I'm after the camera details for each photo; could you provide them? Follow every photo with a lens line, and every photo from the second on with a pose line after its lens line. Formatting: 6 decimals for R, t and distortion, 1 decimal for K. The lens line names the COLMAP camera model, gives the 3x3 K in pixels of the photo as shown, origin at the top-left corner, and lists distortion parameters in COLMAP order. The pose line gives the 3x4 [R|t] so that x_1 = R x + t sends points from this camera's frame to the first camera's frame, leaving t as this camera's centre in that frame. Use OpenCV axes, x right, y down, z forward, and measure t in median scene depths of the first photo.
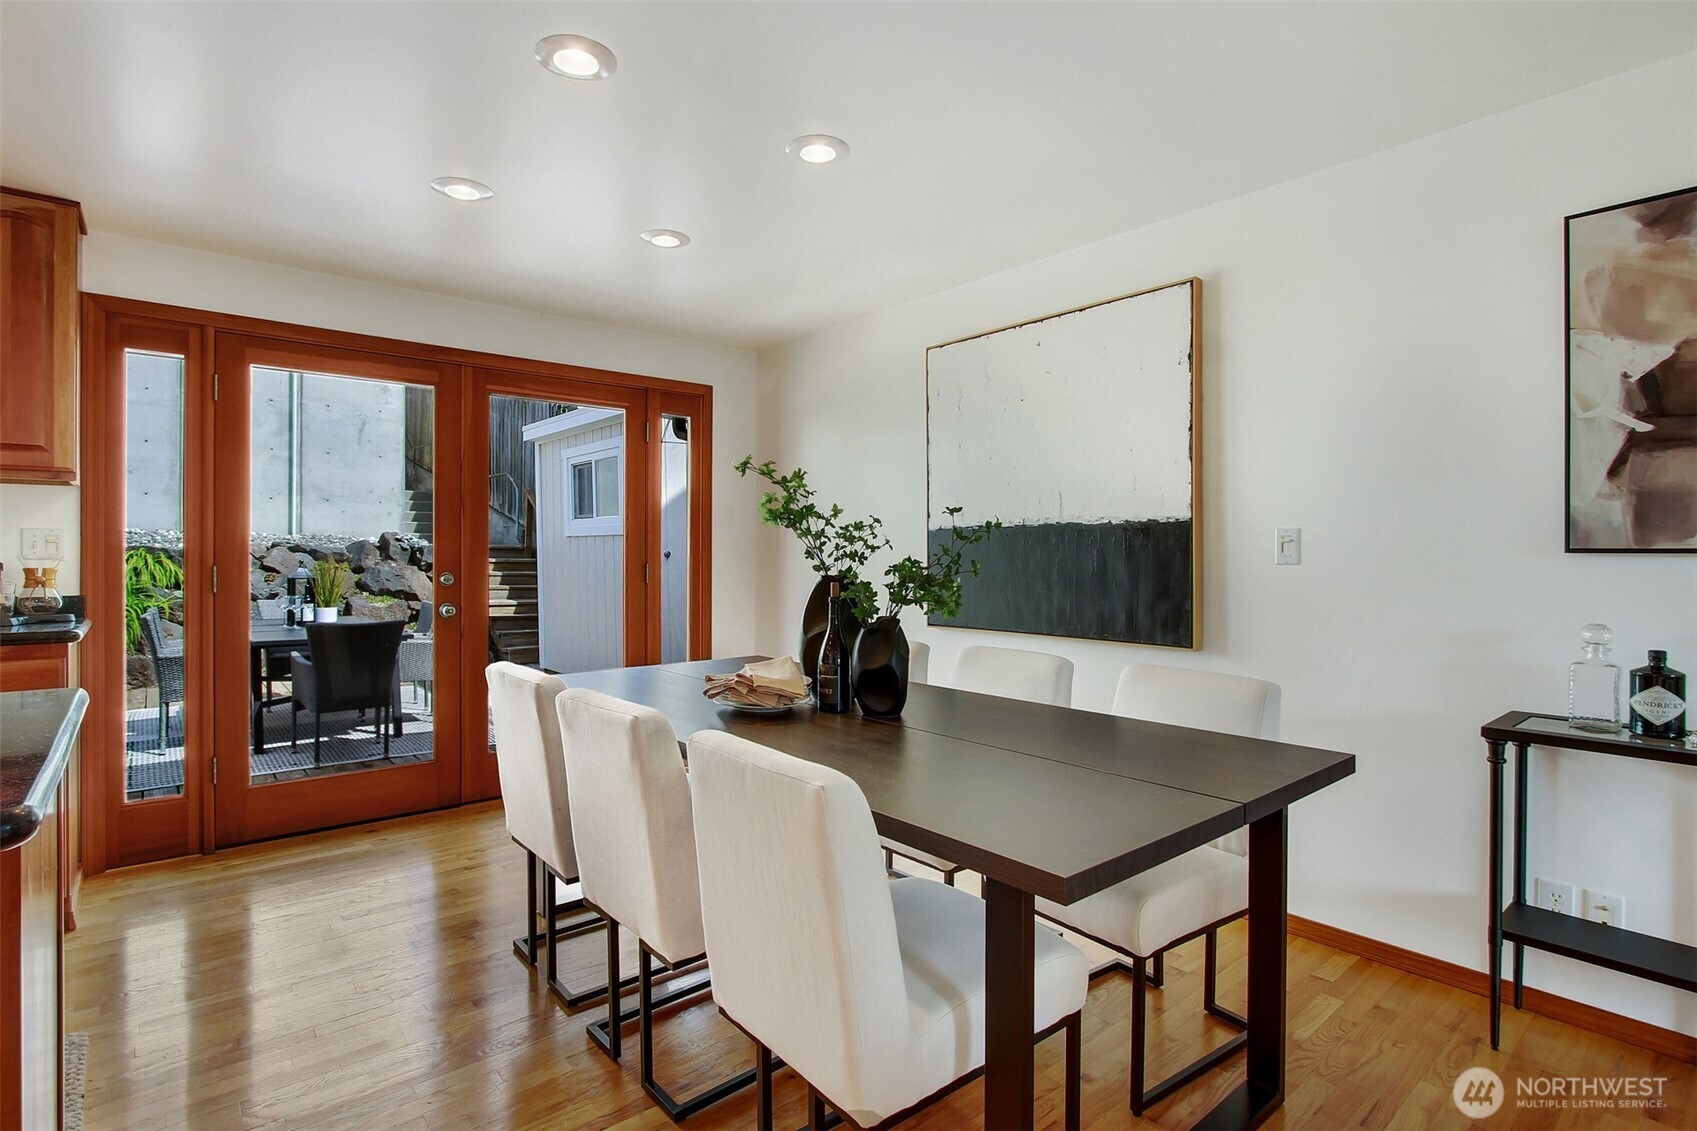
lens RADIAL K [[826.8, 0, 803.0], [0, 826.8, 554.6], [0, 0, 1]] dist [-0.006542, -0.000631]
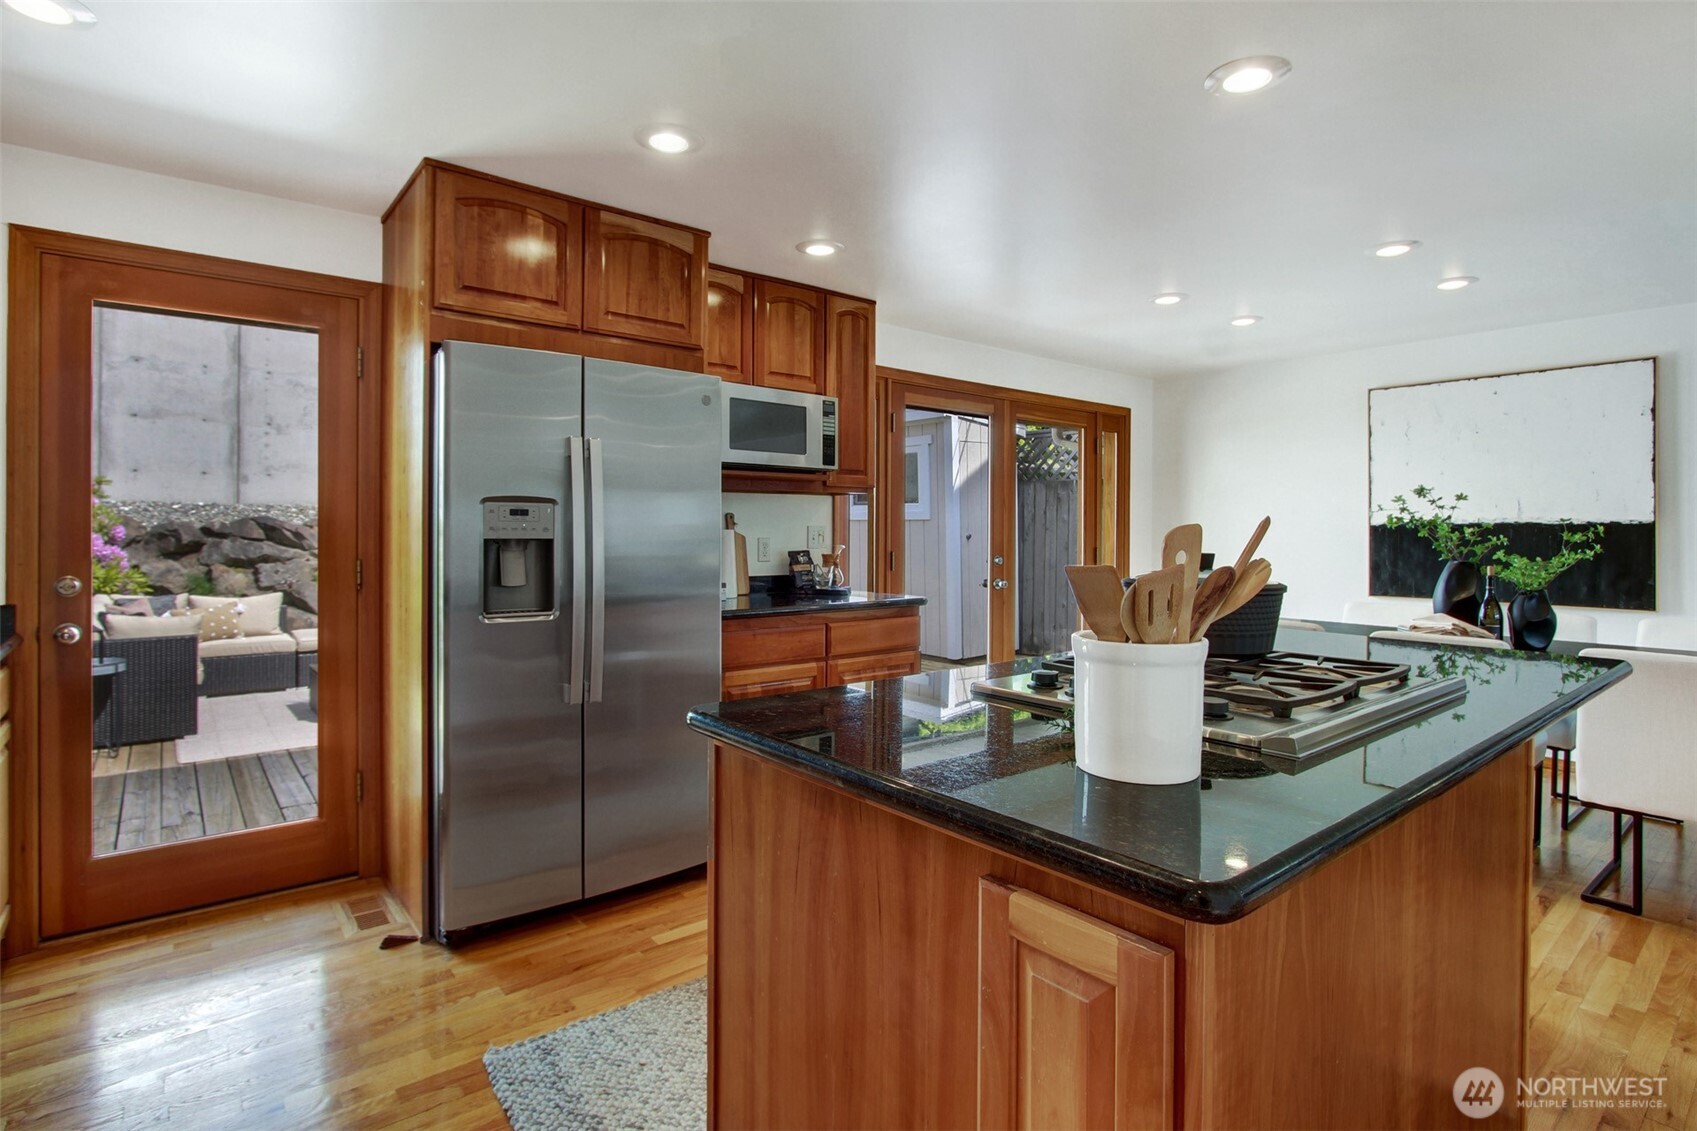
lens RADIAL K [[826.8, 0, 804.2], [0, 826.8, 526.3], [0, 0, 1]] dist [-0.006542, -0.000631]
pose [[0.999898, 0.002106, -0.014114, -0.798271], [-0.002239, 0.999953, -0.009430, -0.014501], [0.014094, 0.009460, 0.999856, -0.367617]]
